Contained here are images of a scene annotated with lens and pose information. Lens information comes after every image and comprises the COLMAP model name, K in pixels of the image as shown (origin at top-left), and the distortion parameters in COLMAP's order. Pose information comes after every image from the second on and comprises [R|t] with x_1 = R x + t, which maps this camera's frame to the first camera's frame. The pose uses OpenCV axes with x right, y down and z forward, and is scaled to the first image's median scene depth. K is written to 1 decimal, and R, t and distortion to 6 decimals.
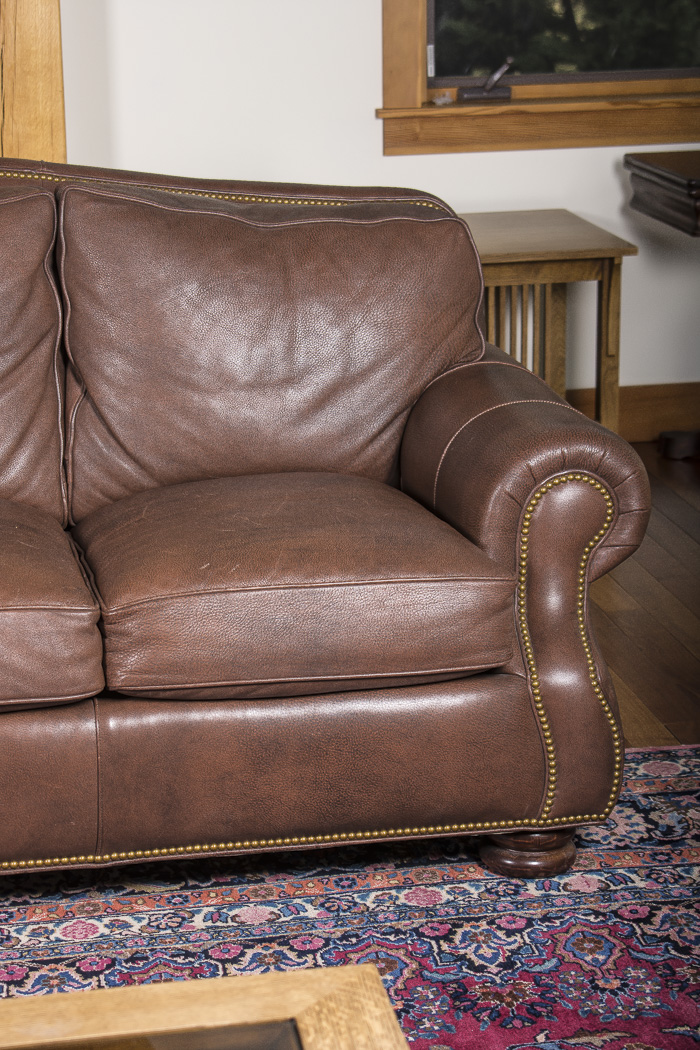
lens RADIAL K [[2527.5, 0, 350.0], [0, 2527.5, 525.0], [0, 0, 1]] dist [0.233726, 0.034832]
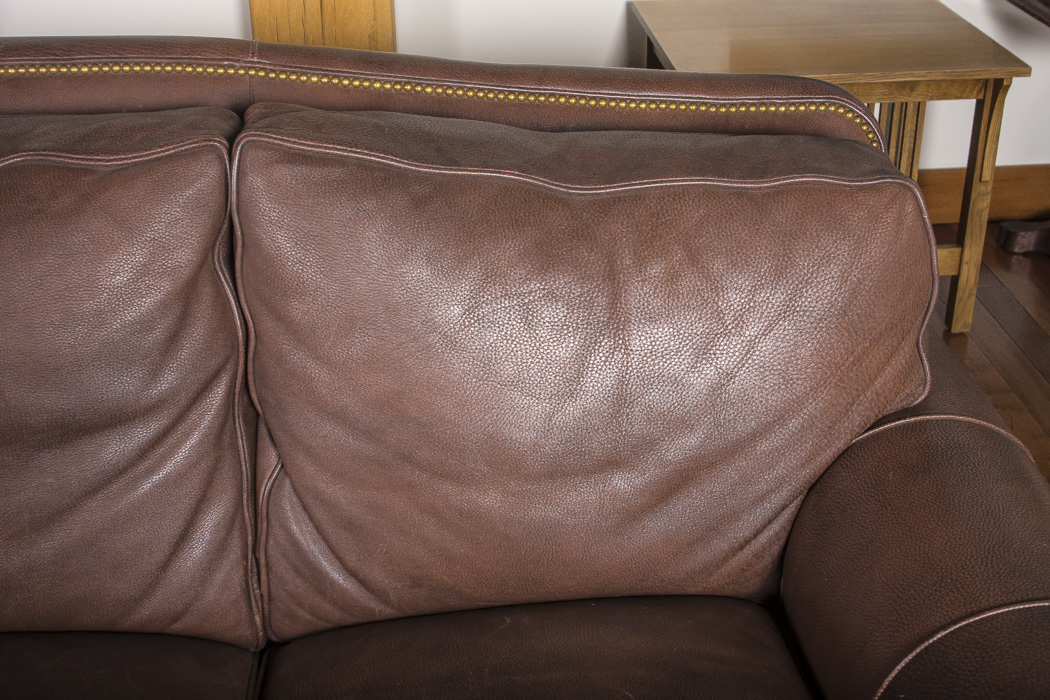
lens RADIAL K [[1371.3, 0, 525.0], [0, 1371.3, 350.0], [0, 0, 1]] dist [-0.139545, 0.104876]
pose [[0.994596, 0.045860, -0.093147, -0.017266], [-0.022893, 0.971948, 0.234079, -0.175558], [0.101269, -0.230681, 0.967745, 0.762397]]
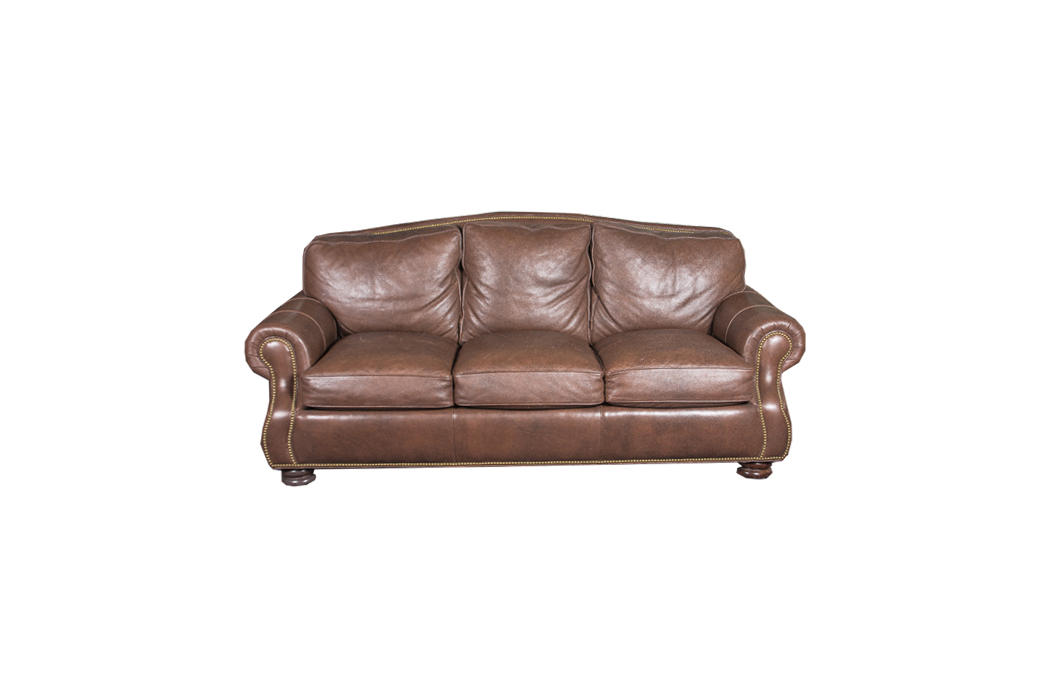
lens RADIAL K [[1001.1, 0, 525.0], [0, 1001.1, 350.0], [0, 0, 1]] dist [-0.149471, 0.005140]
pose [[0.987529, 0.042140, -0.151691, -0.017672], [-0.044168, 0.998974, -0.010020, 0.021660], [0.151113, 0.016595, 0.988377, -0.094043]]
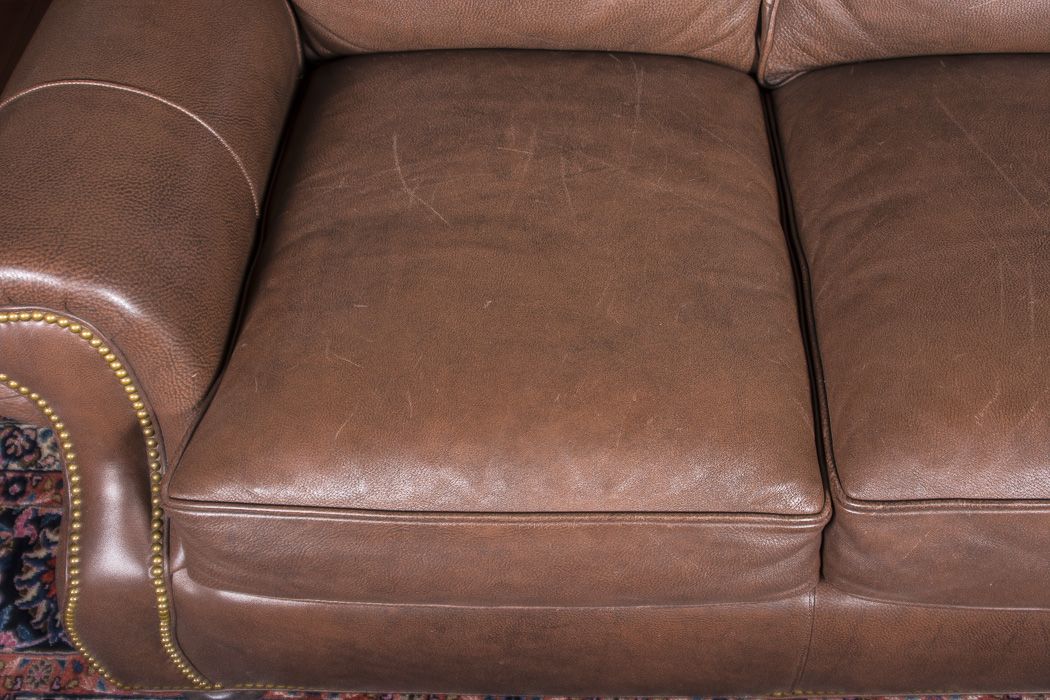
lens RADIAL K [[1290.9, 0, 525.0], [0, 1290.9, 350.0], [0, 0, 1]] dist [-0.161406, 0.101714]
pose [[0.978170, 0.135181, -0.157828, -0.274731], [-0.022047, 0.822716, 0.568025, -0.153580], [0.206633, -0.552145, 0.807736, 0.684582]]
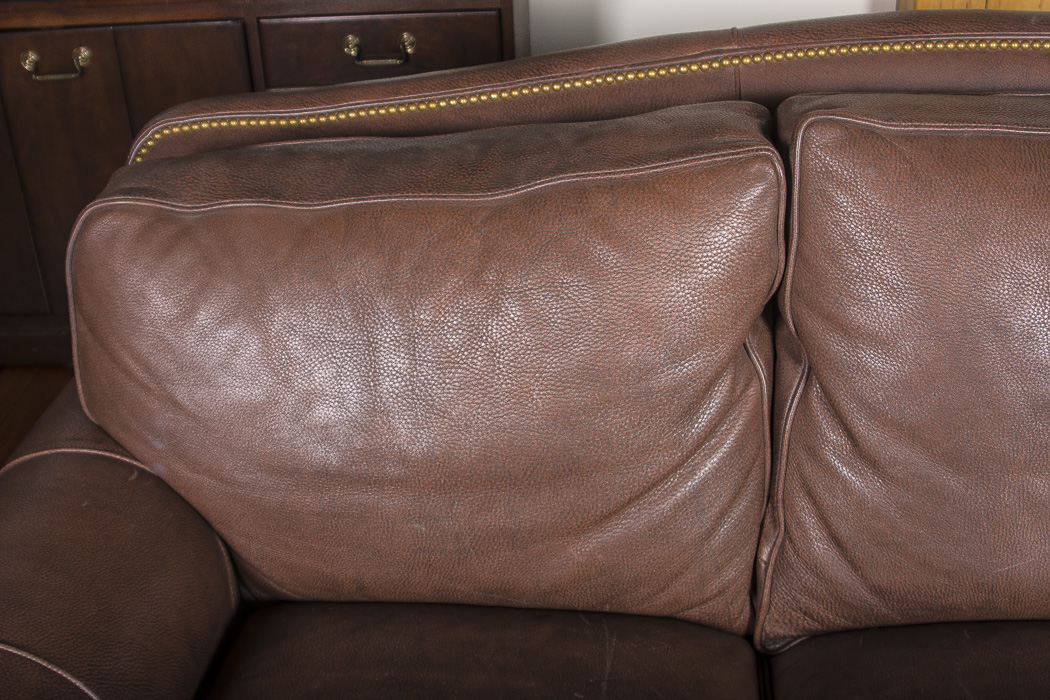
lens RADIAL K [[1371.3, 0, 525.0], [0, 1371.3, 350.0], [0, 0, 1]] dist [-0.139545, 0.104876]
pose [[0.967779, 0.097493, -0.232162, -0.259871], [-0.038226, 0.968201, 0.247236, -0.164121], [0.248884, -0.230395, 0.940731, 0.727288]]
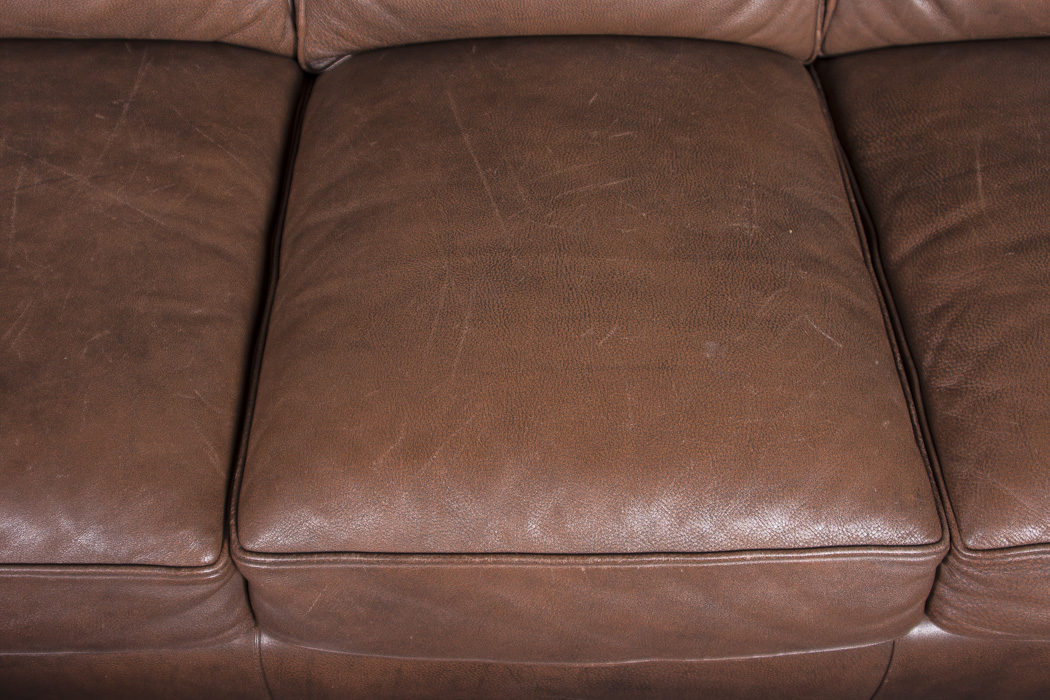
lens RADIAL K [[1290.9, 0, 525.0], [0, 1290.9, 350.0], [0, 0, 1]] dist [-0.161406, 0.101714]
pose [[0.987206, 0.134963, -0.084913, -0.166629], [-0.054298, 0.785239, 0.616808, -0.166455], [0.149923, -0.604305, 0.782520, 0.738195]]
